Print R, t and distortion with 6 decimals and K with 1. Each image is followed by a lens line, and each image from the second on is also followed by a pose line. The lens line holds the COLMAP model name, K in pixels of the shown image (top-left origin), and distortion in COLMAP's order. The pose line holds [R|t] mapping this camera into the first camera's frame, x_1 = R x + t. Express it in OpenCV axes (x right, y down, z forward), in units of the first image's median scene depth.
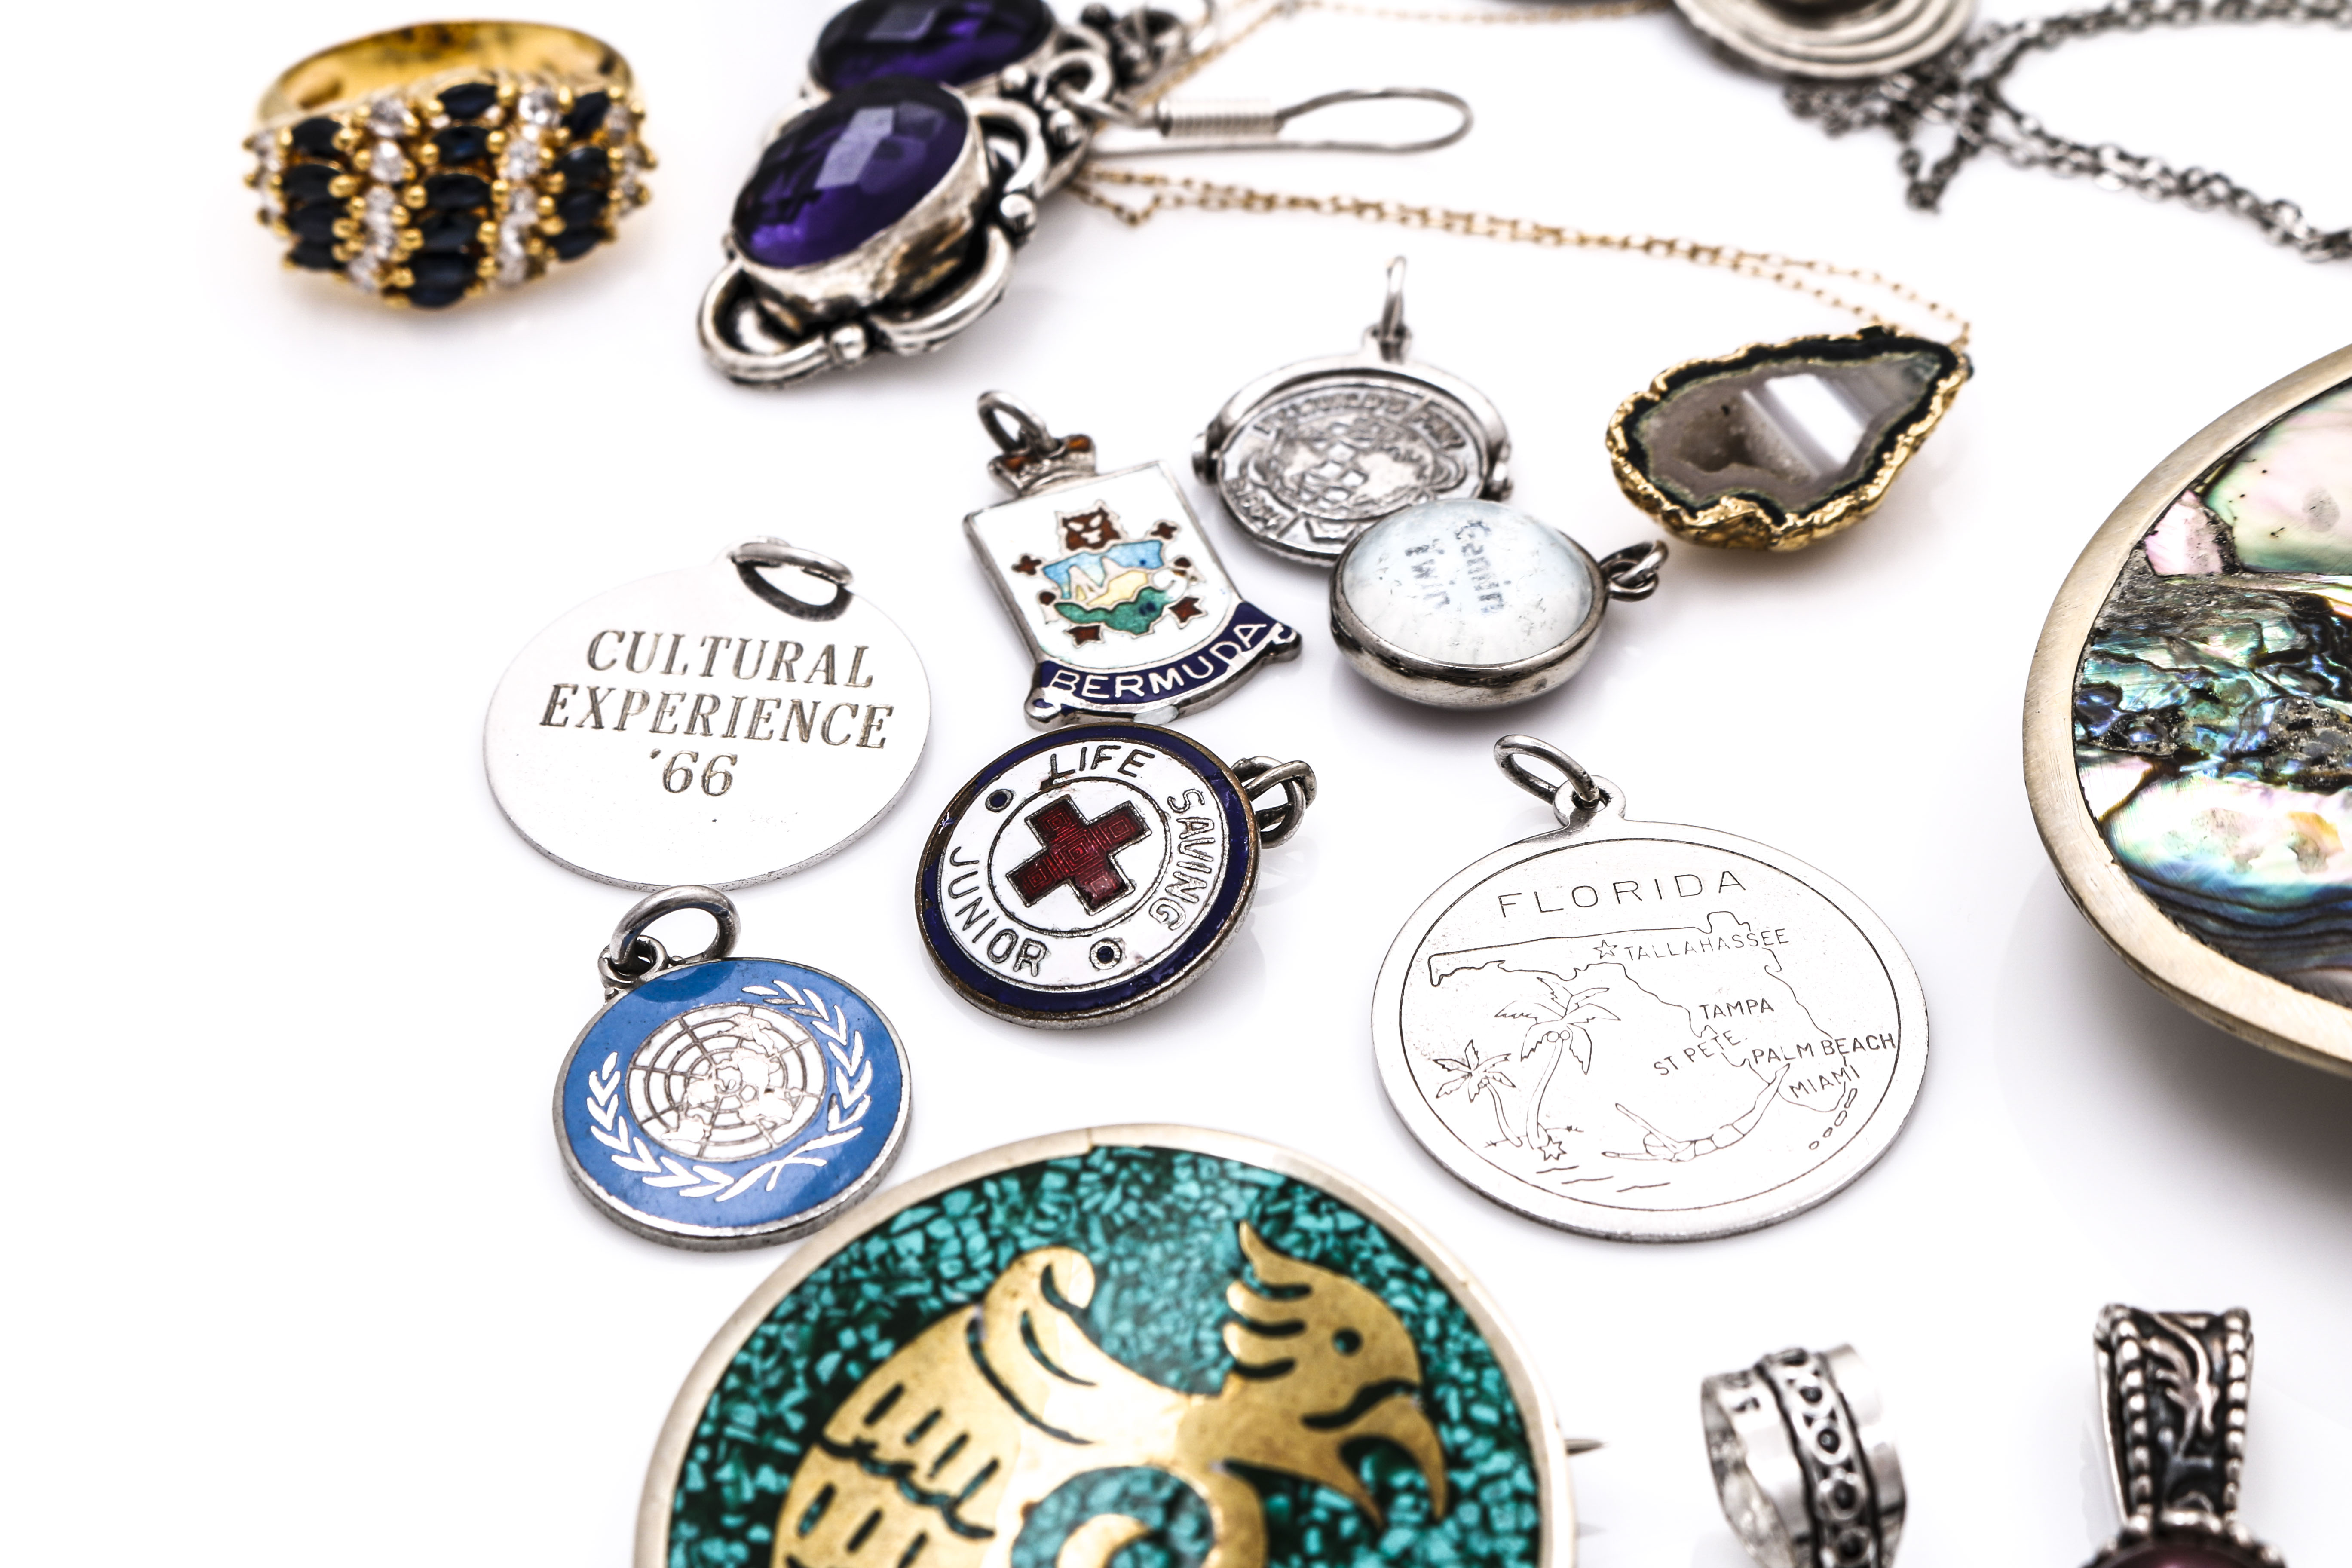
lens RADIAL K [[4919.5, 0, 1174.5], [0, 4919.5, 820.8], [0, 0, 1]] dist [-0.014001, 0.219306]
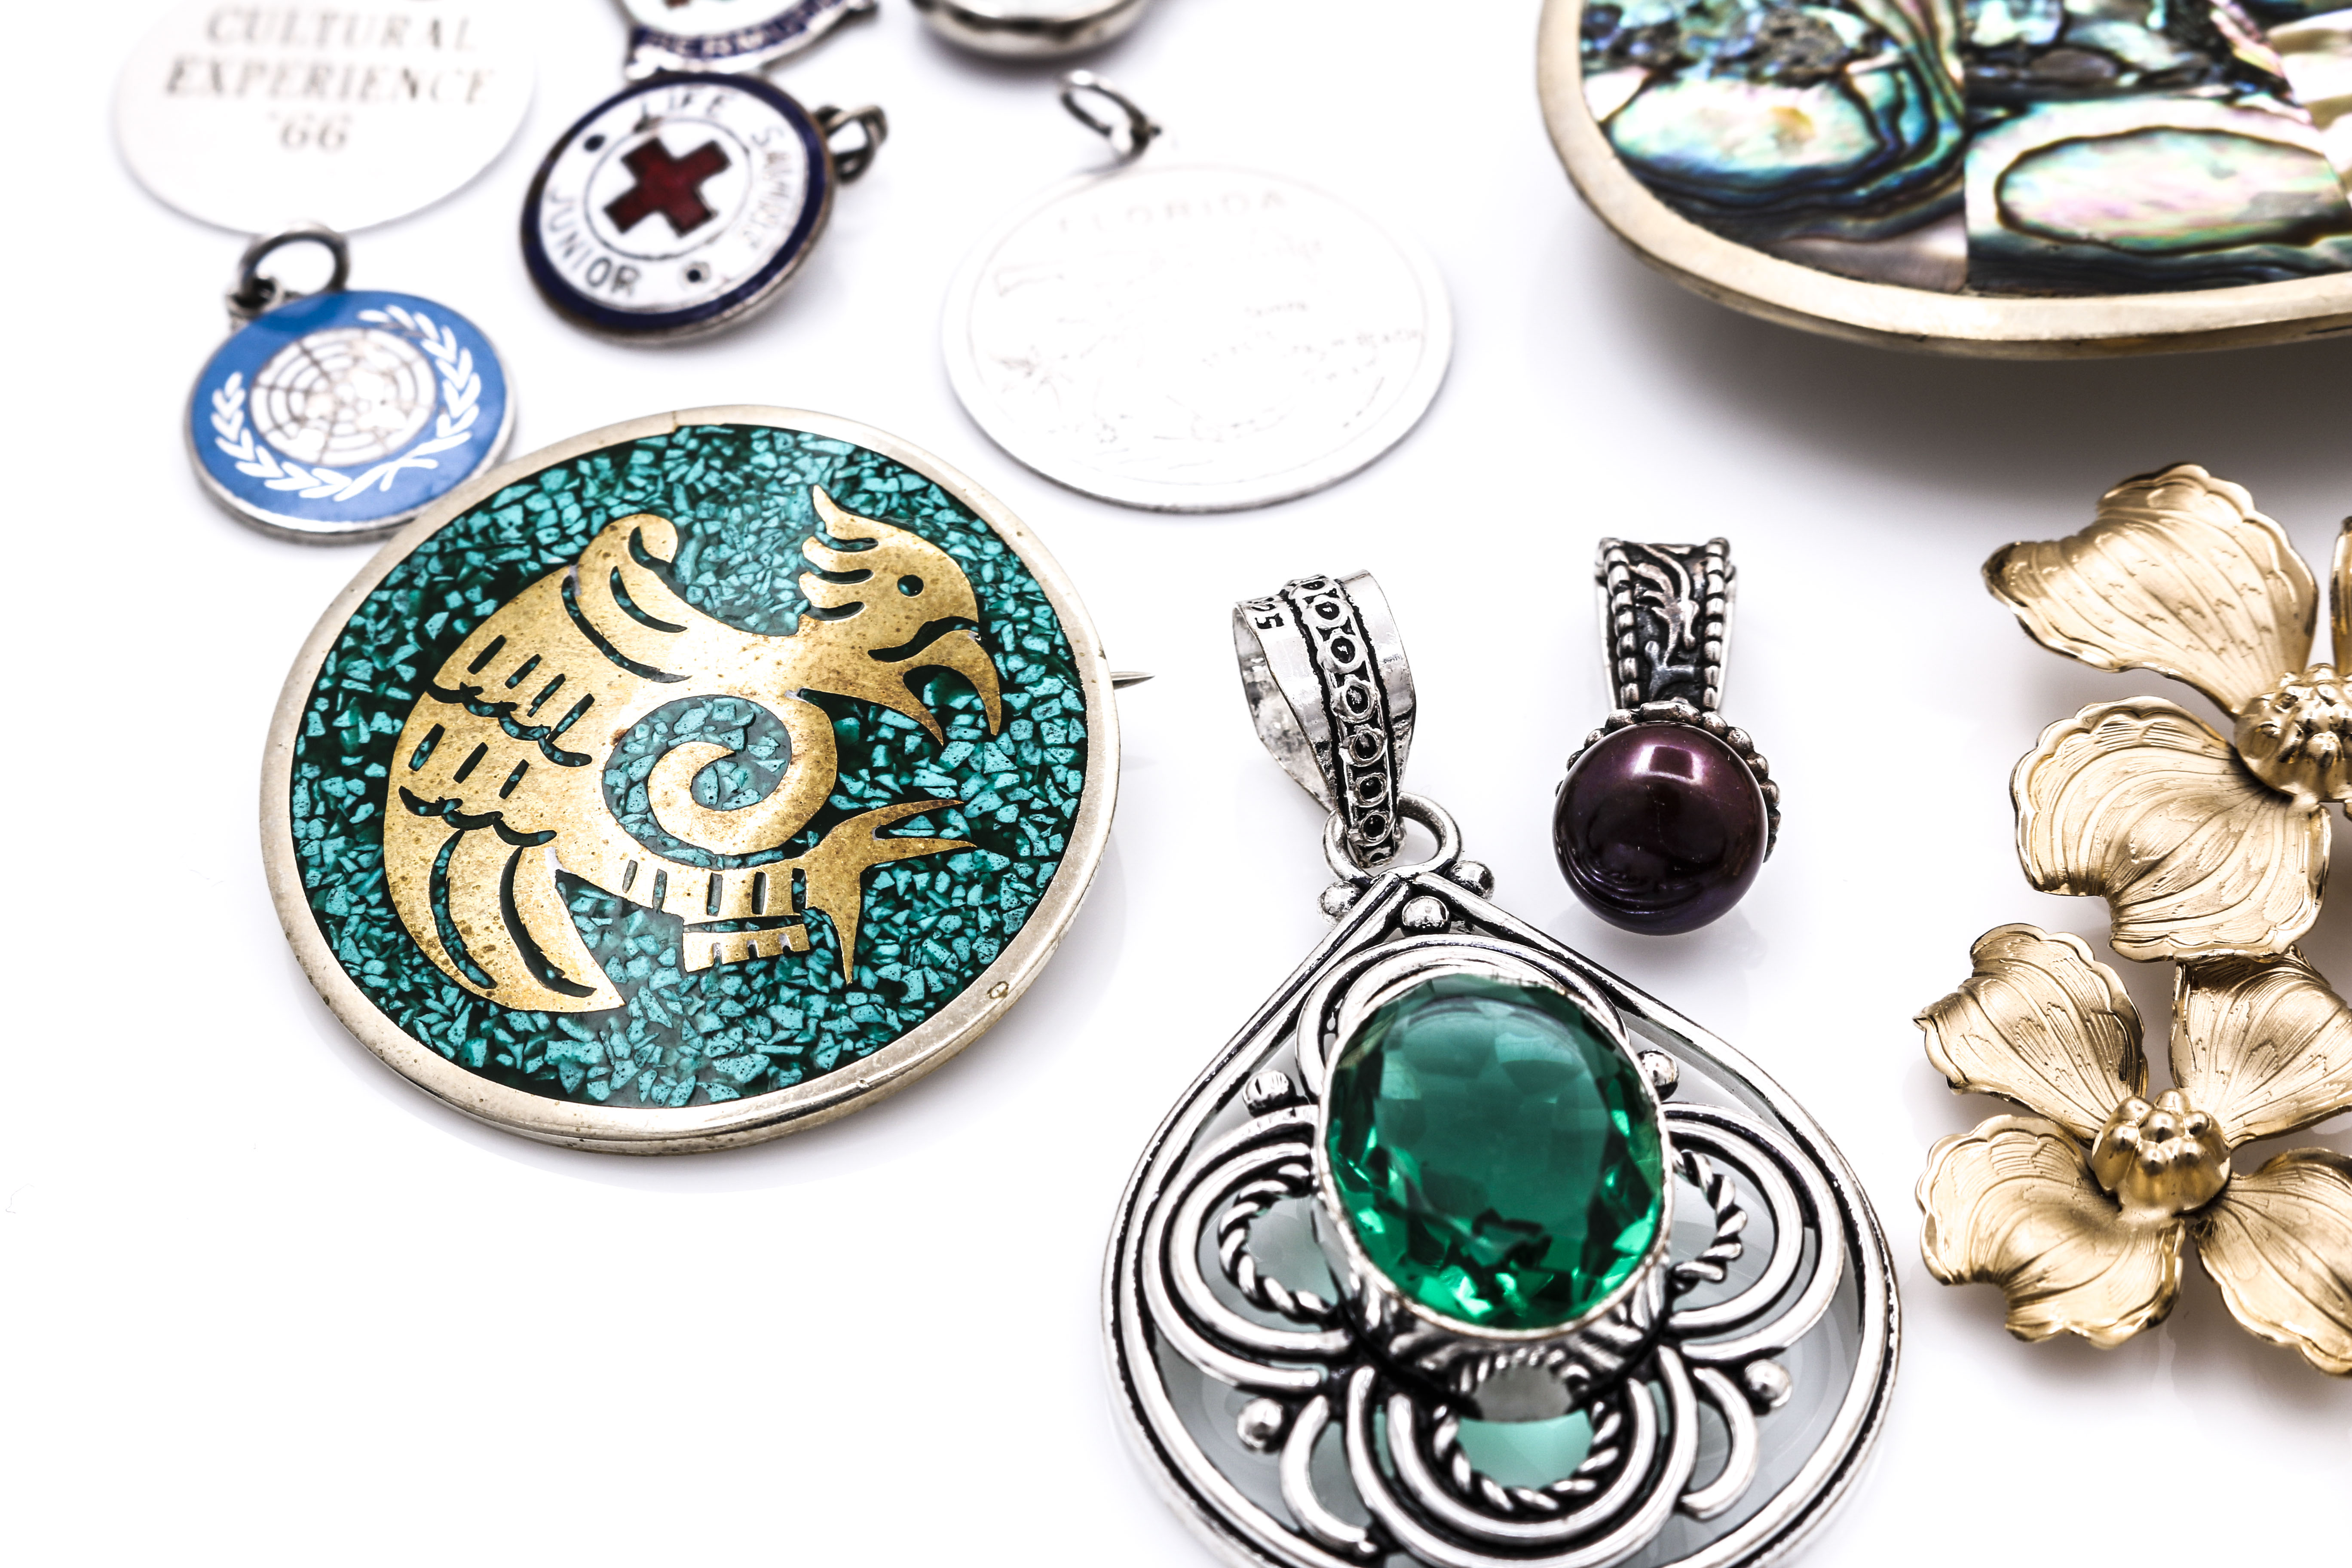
lens RADIAL K [[4919.5, 0, 1174.5], [0, 4919.5, 820.8], [0, 0, 1]] dist [-0.014001, 0.219306]
pose [[0.998290, -0.027719, 0.051465, 0.032176], [0.024606, 0.997884, 0.060180, 0.083856], [-0.053025, -0.058810, 0.996860, -0.088270]]
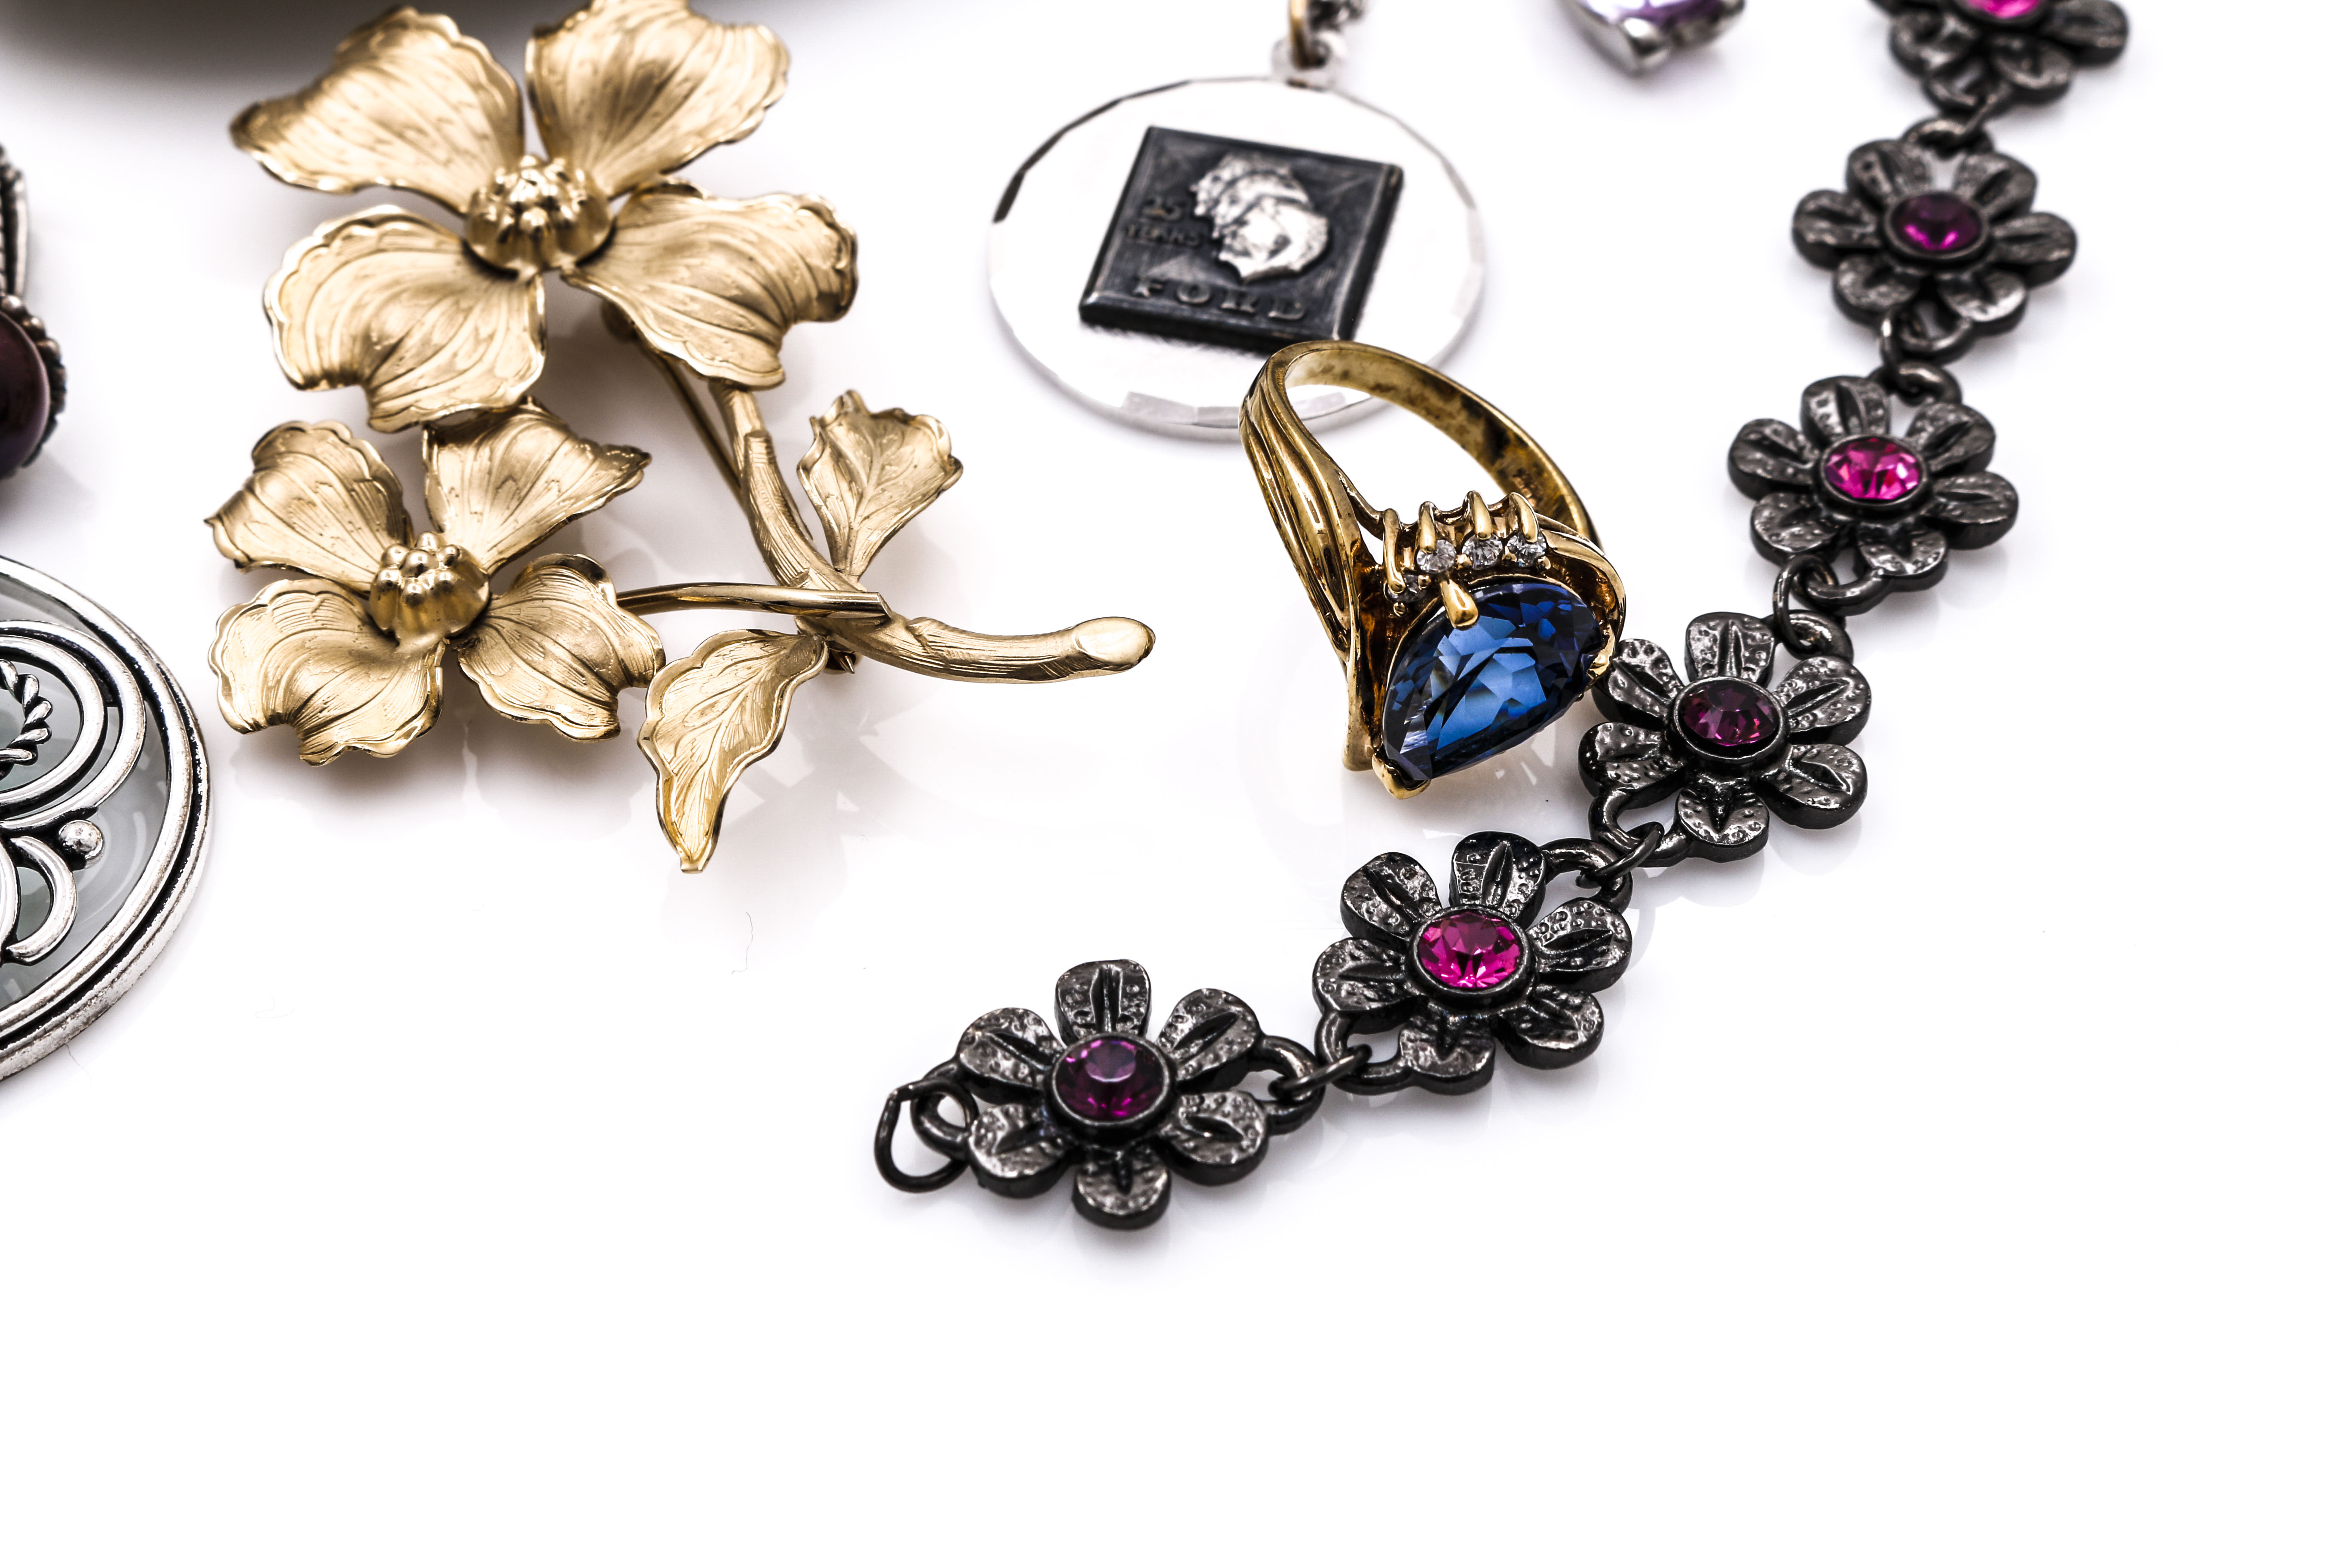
lens RADIAL K [[4889.7, 0, 1176.0], [0, 4889.7, 784.0], [0, 0, 1]] dist [-0.019974, 0.366276]
pose [[0.948606, -0.209964, 0.236772, 0.157829], [0.195185, 0.977120, 0.084496, 0.188192], [-0.249096, -0.033939, 0.967884, -0.216312]]
